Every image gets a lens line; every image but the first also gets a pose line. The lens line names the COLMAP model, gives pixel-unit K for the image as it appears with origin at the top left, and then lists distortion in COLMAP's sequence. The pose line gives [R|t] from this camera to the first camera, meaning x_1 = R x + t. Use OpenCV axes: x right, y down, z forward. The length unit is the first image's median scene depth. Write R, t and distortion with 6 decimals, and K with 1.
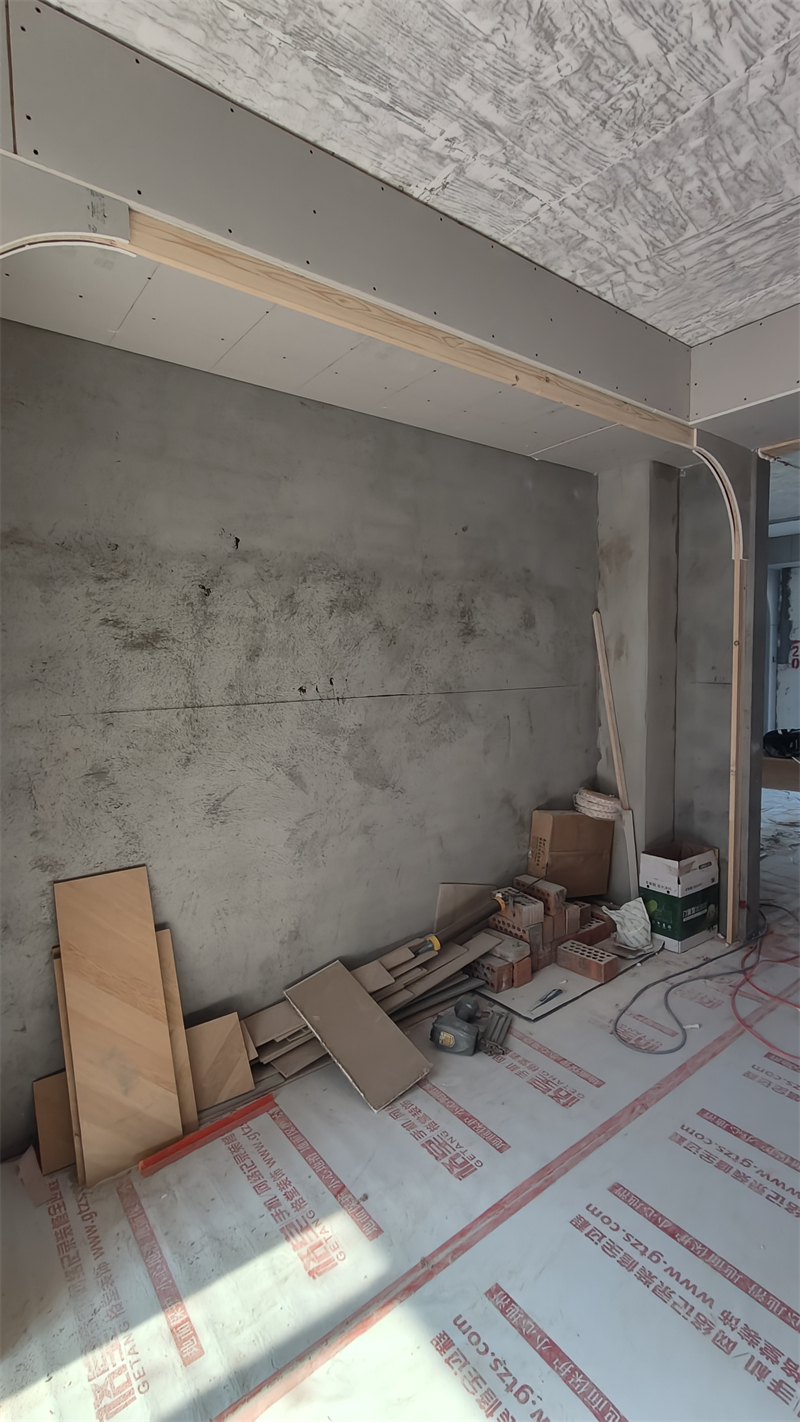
lens RADIAL K [[653.4, 0, 400.1], [0, 653.4, 712.9], [0, 0, 1]] dist [-0.000791, -0.000292]
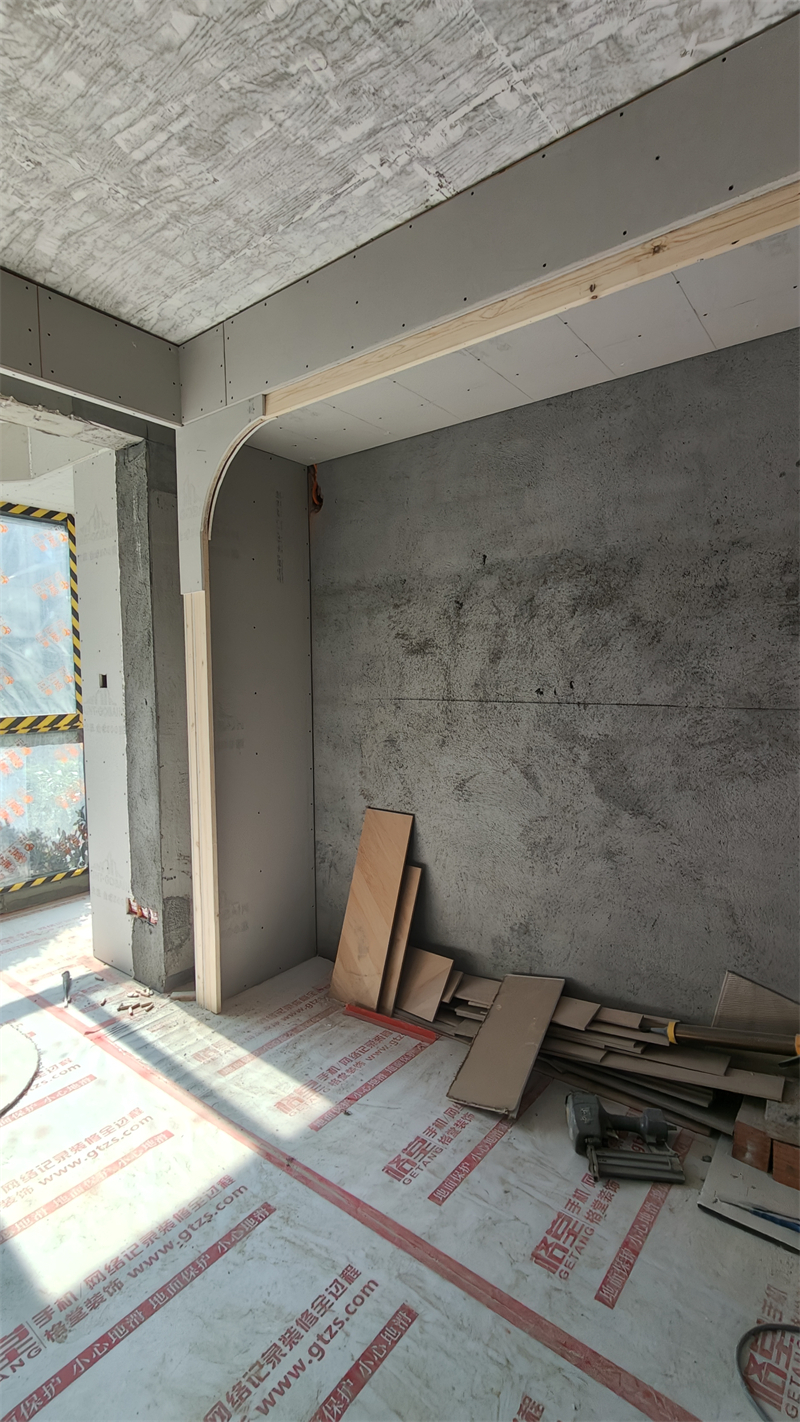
lens RADIAL K [[653.9, 0, 410.5], [0, 653.9, 714.1], [0, 0, 1]] dist [-0.005237, 0.001181]
pose [[0.255349, 0.078204, -0.963681, 0.948208], [-0.072938, 0.995441, 0.061455, -0.059444], [0.964094, 0.054596, 0.259889, 0.674417]]
